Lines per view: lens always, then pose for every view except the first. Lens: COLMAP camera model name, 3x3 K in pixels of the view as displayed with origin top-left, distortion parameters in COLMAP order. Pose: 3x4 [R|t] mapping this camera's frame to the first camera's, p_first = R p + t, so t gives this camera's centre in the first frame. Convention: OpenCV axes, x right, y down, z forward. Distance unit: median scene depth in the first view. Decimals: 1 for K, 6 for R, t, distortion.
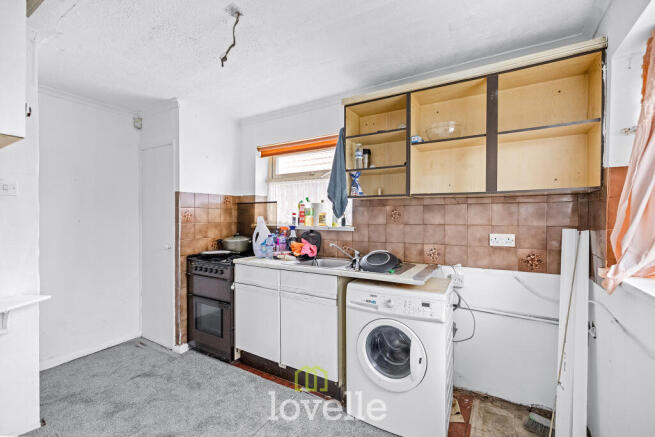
lens RADIAL K [[280.4, 0, 327.5], [0, 280.4, 218.5], [0, 0, 1]] dist [-0.000821, -0.000062]
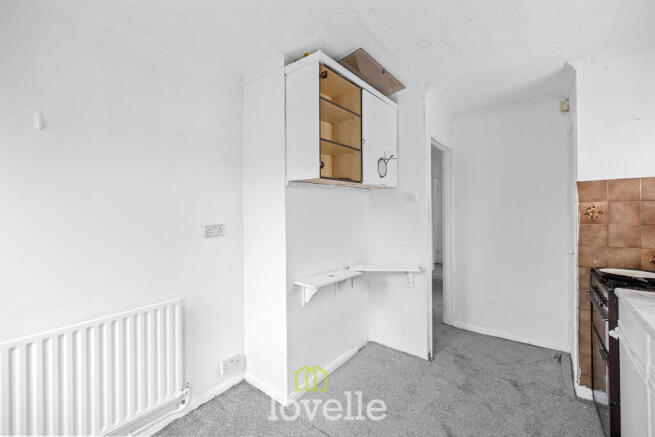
lens RADIAL K [[279.8, 0, 330.2], [0, 279.8, 210.2], [0, 0, 1]] dist [-0.000826, -0.000163]
pose [[-0.110453, 0.002135, -0.993879, 0.297300], [0.005490, 0.999984, 0.001538, -0.024031], [0.993866, -0.005287, -0.110463, 0.418600]]
